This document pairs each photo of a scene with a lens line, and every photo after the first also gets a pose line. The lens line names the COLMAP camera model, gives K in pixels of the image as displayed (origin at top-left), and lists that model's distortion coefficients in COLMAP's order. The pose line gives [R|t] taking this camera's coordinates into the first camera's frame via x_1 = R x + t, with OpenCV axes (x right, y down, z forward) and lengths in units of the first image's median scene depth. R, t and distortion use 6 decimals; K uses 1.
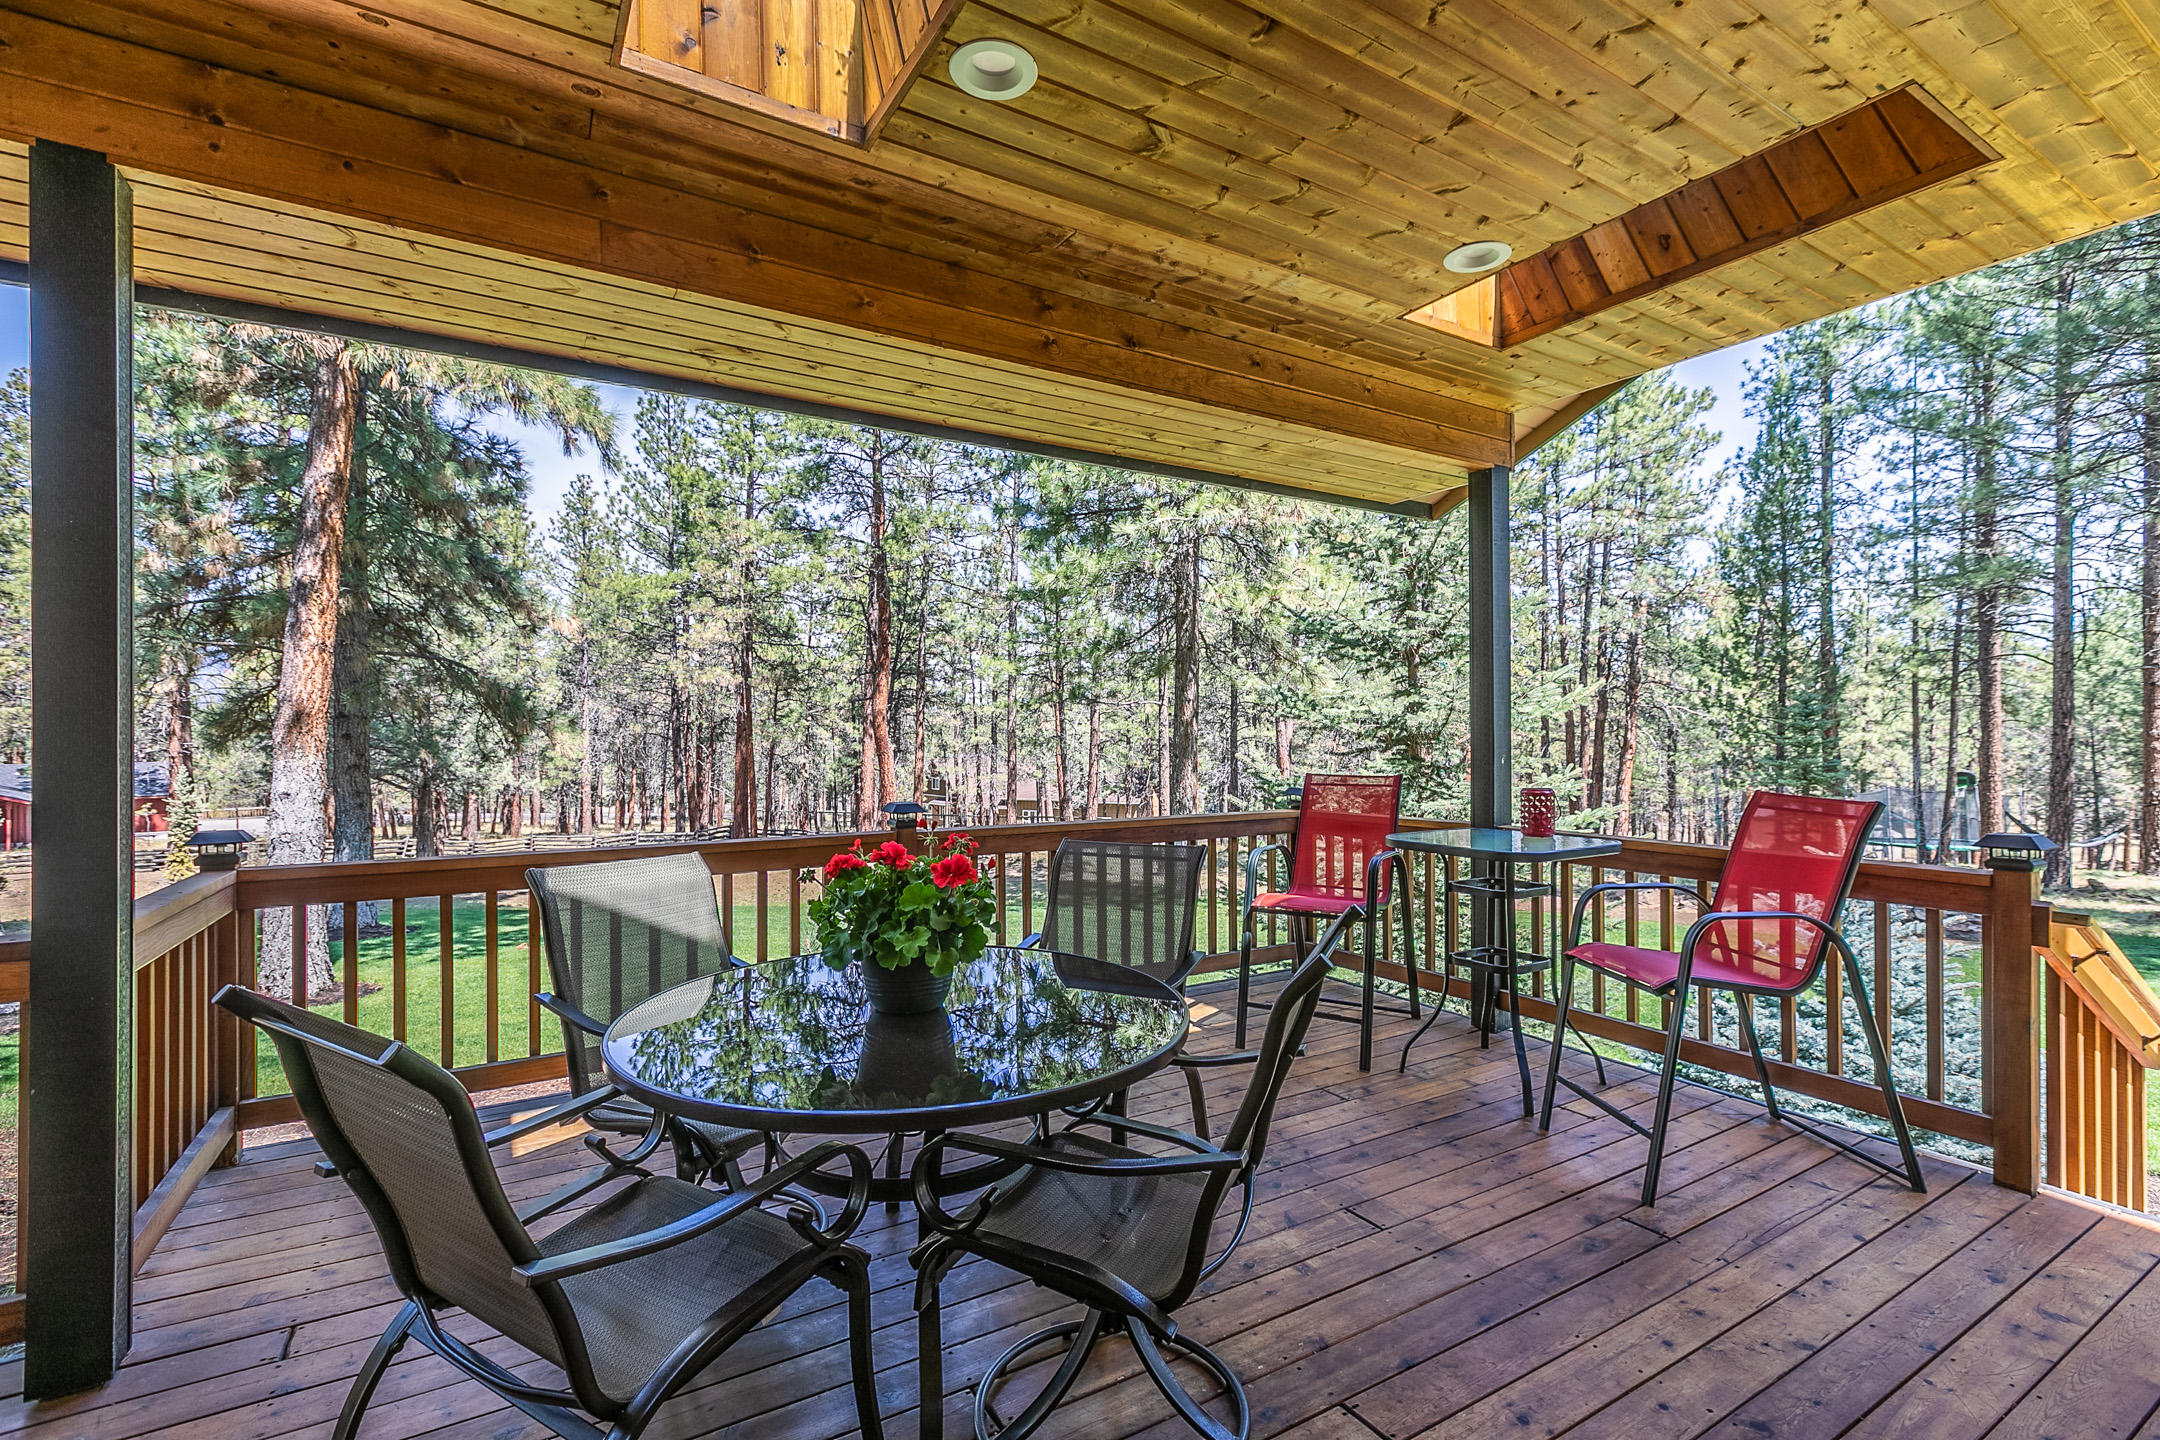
lens RADIAL K [[978.1, 0, 1074.2], [0, 978.1, 725.0], [0, 0, 1]] dist [-0.003836, -0.001317]
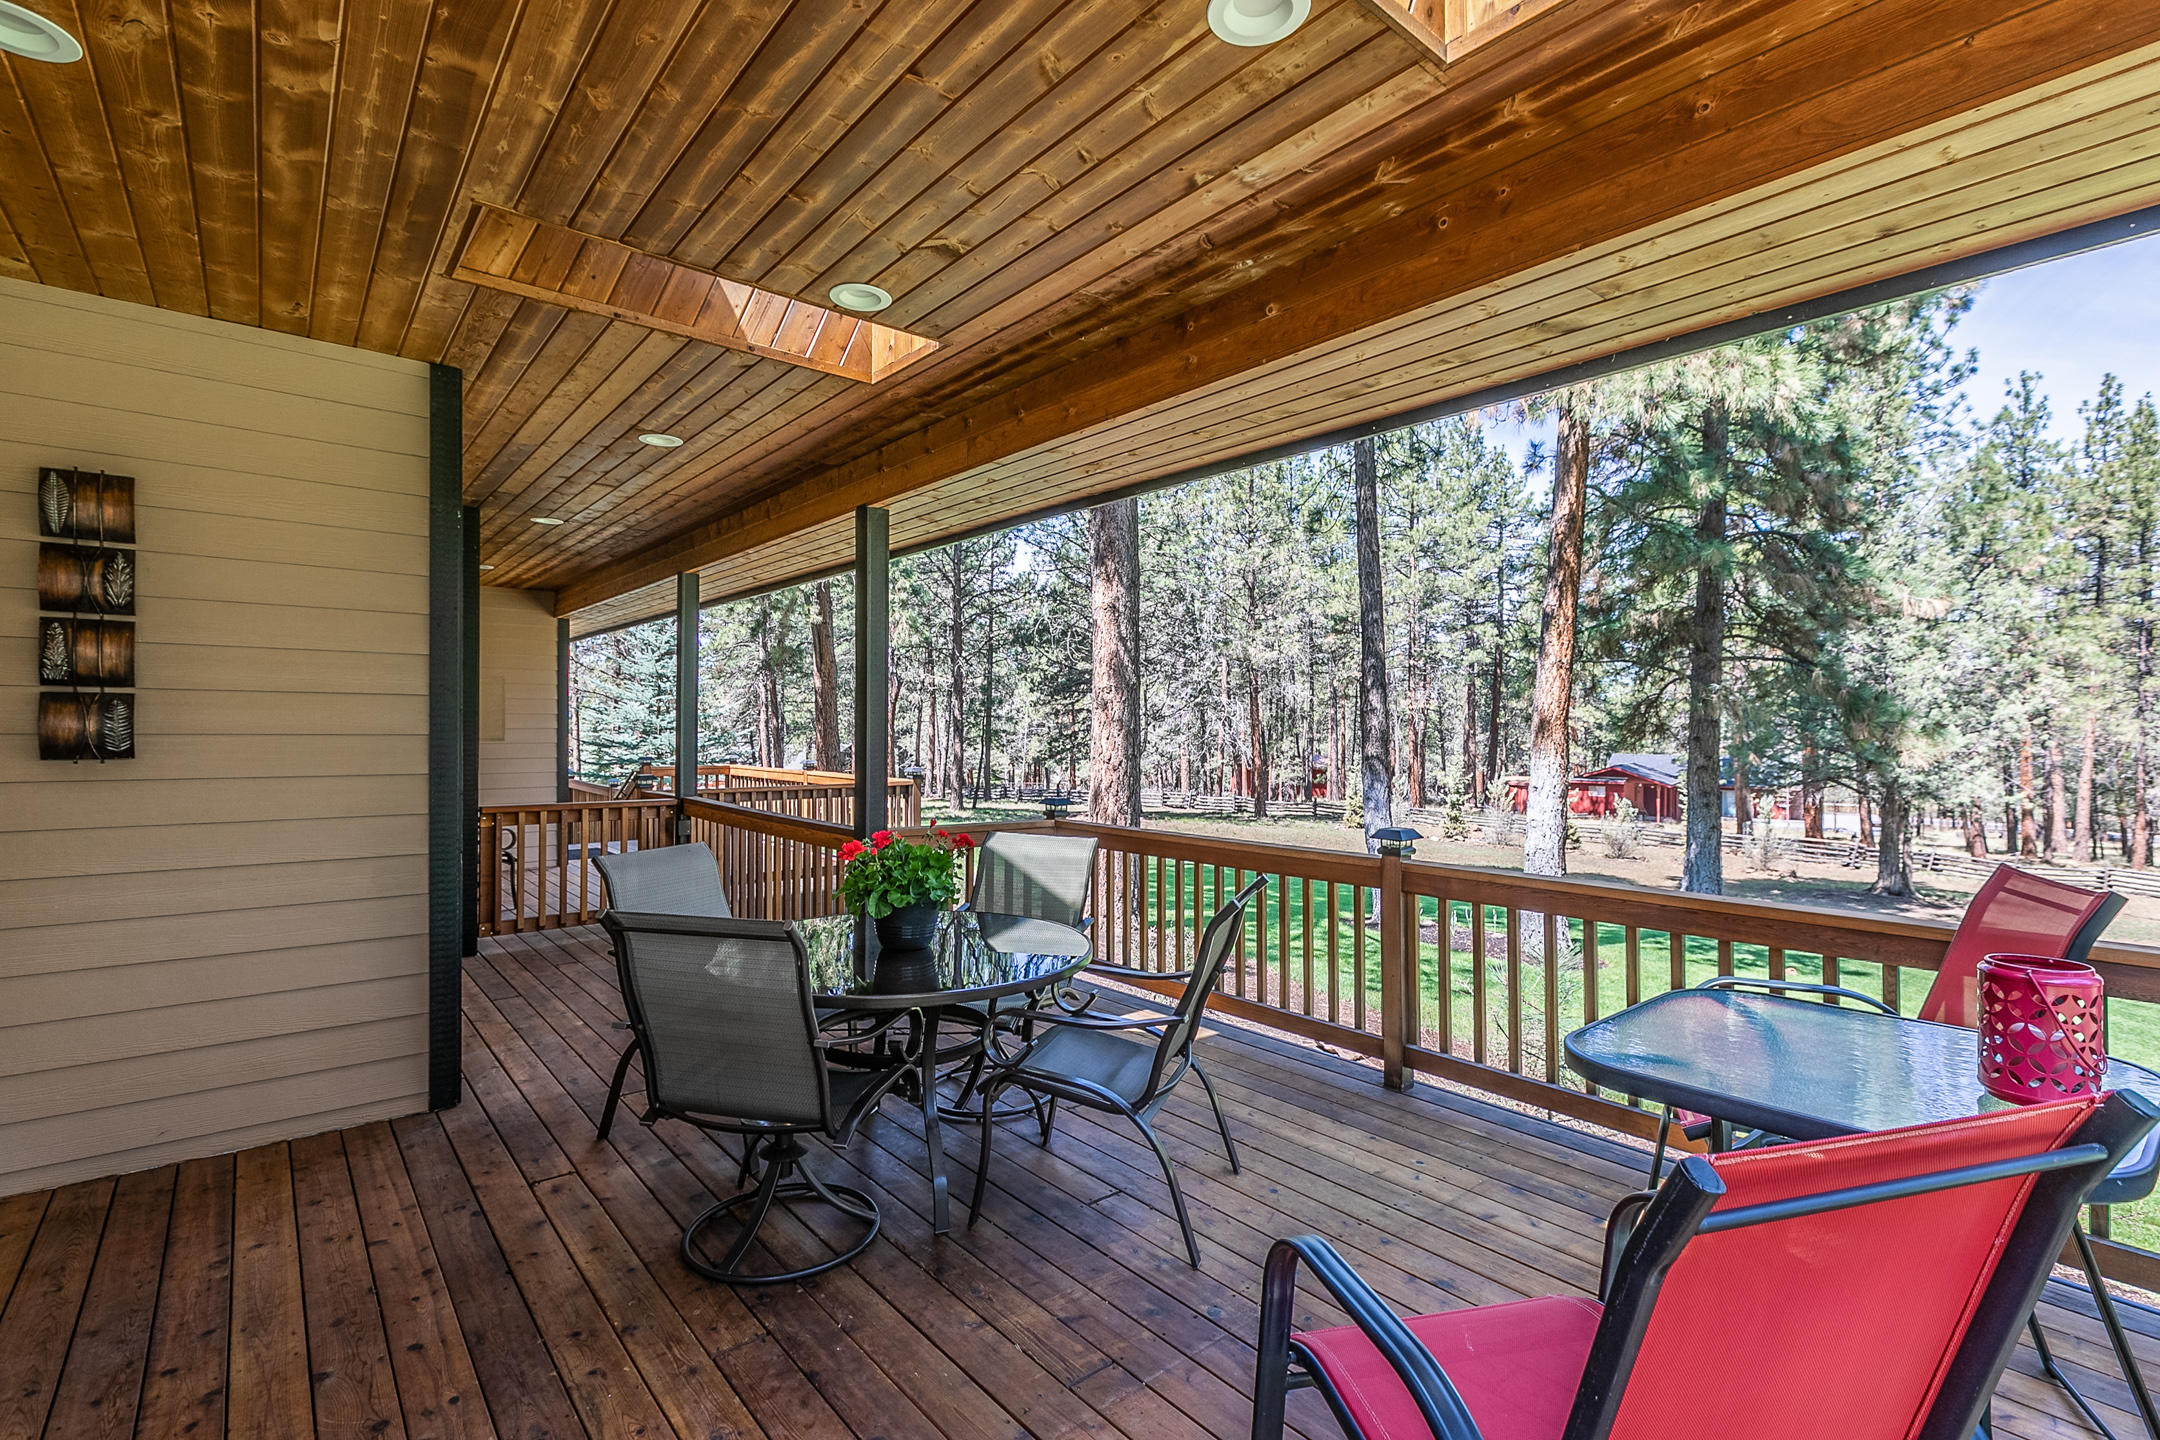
lens RADIAL K [[978.1, 0, 1074.0], [0, 978.1, 728.0], [0, 0, 1]] dist [-0.003836, -0.001317]
pose [[0.157314, -0.008361, -0.987513, 0.307066], [0.011357, 0.999913, -0.006657, -0.001828], [0.987483, -0.010168, 0.157396, 0.233151]]
